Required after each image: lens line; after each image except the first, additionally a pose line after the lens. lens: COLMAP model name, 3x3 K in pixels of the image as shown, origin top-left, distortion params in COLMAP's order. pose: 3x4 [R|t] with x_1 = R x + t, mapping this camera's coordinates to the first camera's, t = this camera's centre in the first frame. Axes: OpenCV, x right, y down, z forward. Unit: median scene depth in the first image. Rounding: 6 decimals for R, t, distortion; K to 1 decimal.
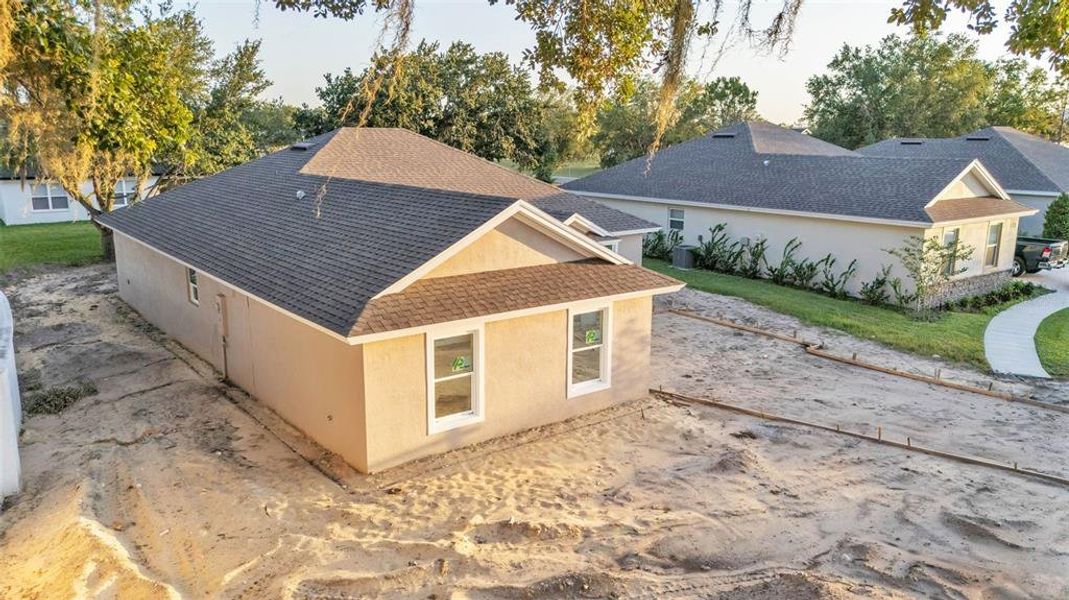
lens RADIAL K [[807.3, 0, 541.5], [0, 807.3, 293.6], [0, 0, 1]] dist [0.037974, -0.022480]
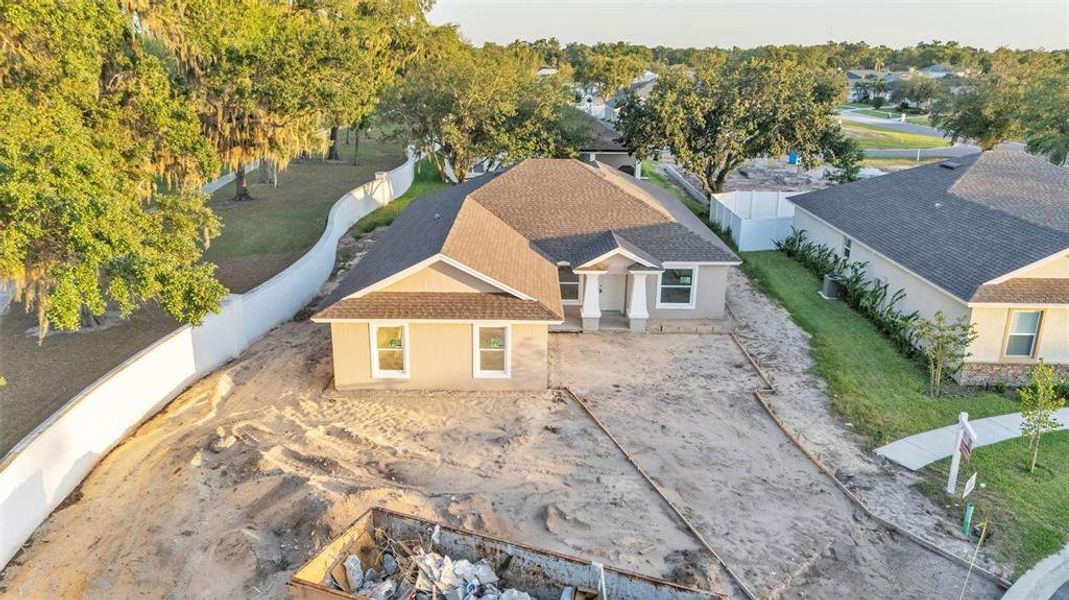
lens RADIAL K [[807.3, 0, 534.5], [0, 807.3, 307.6], [0, 0, 1]] dist [0.037974, -0.022480]
pose [[0.787517, 0.185825, -0.587611, 1.196897], [-0.126012, 0.981868, 0.141623, -0.285190], [0.603273, -0.037484, 0.796654, -0.217404]]
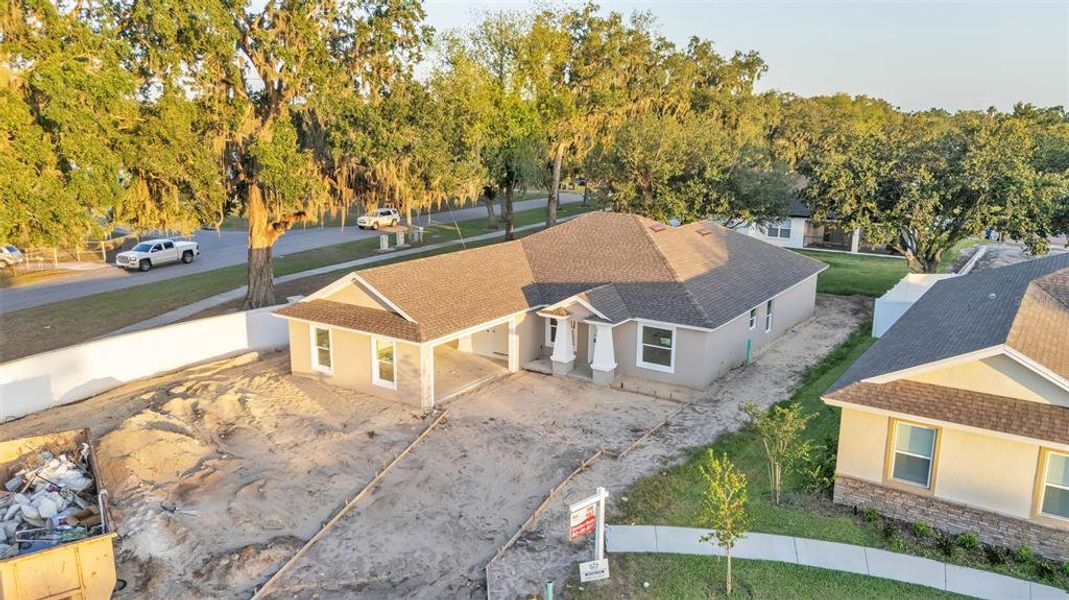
lens RADIAL K [[807.3, 0, 533.0], [0, 807.3, 308.3], [0, 0, 1]] dist [0.037974, -0.022480]
pose [[0.308616, 0.210215, -0.927667, 2.083973], [-0.192870, 0.968843, 0.155381, -0.450240], [0.931427, 0.130966, 0.339545, 0.804624]]
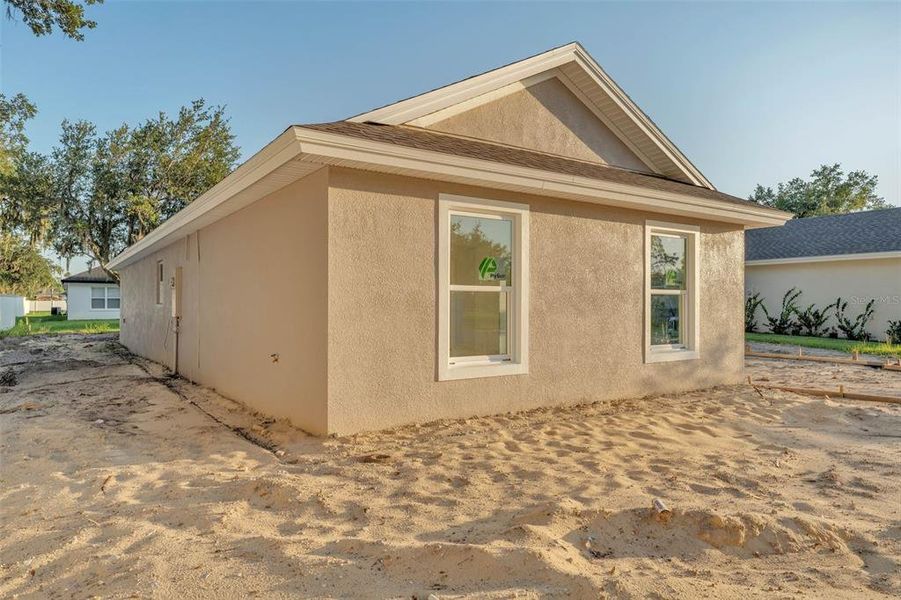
lens RADIAL K [[598.5, 0, 448.0], [0, 598.5, 302.5], [0, 0, 1]] dist [-0.008034, -0.000897]
pose [[0.997295, -0.004986, -0.073334, -0.104050], [-0.009867, 0.979586, -0.200785, 0.208271], [0.072838, 0.200965, 0.976887, 0.587983]]
